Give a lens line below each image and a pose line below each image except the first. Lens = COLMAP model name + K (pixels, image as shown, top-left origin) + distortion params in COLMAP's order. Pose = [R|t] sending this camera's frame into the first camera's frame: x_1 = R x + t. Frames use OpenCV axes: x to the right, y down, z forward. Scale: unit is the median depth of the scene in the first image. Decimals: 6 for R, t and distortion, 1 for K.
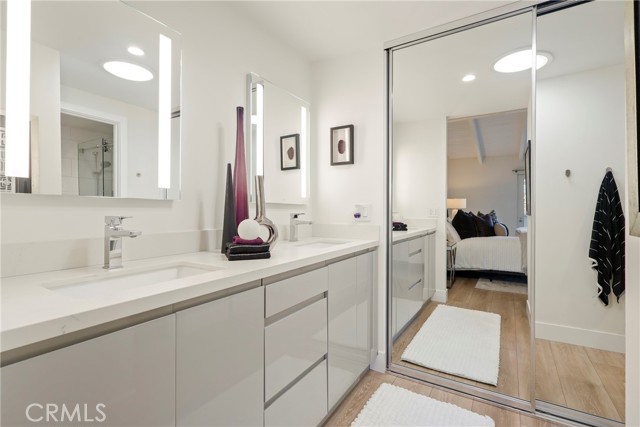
lens RADIAL K [[298.6, 0, 324.9], [0, 298.6, 209.8], [0, 0, 1]] dist [-0.002524, 0.000838]
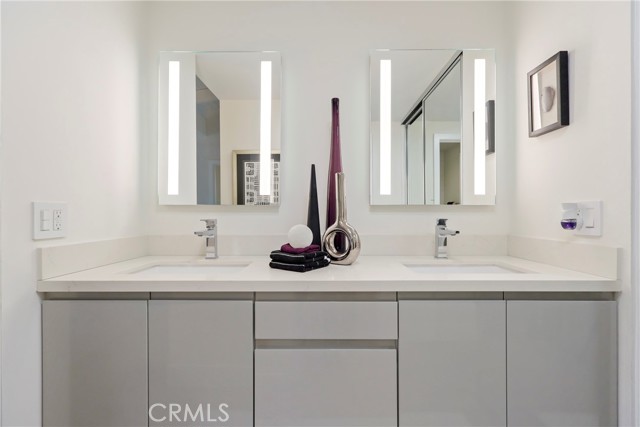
lens RADIAL K [[298.6, 0, 321.5], [0, 298.6, 218.7], [0, 0, 1]] dist [-0.002524, 0.000838]
pose [[0.516633, 0.004075, -0.856197, 0.329190], [0.001135, 0.999985, 0.005444, 0.006090], [0.856206, -0.003785, 0.516620, 0.372866]]
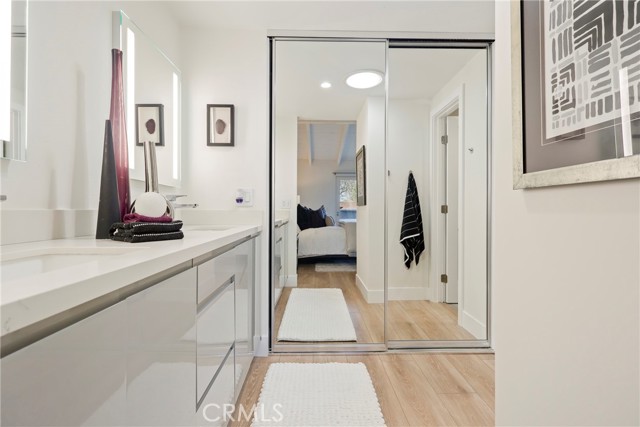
lens RADIAL K [[298.6, 0, 322.8], [0, 298.6, 210.6], [0, 0, 1]] dist [-0.002524, 0.000838]
pose [[0.835771, -0.001247, 0.549077, -0.196412], [0.000493, 0.999999, 0.001520, 0.050757], [-0.549078, -0.000999, 0.835770, 0.049829]]
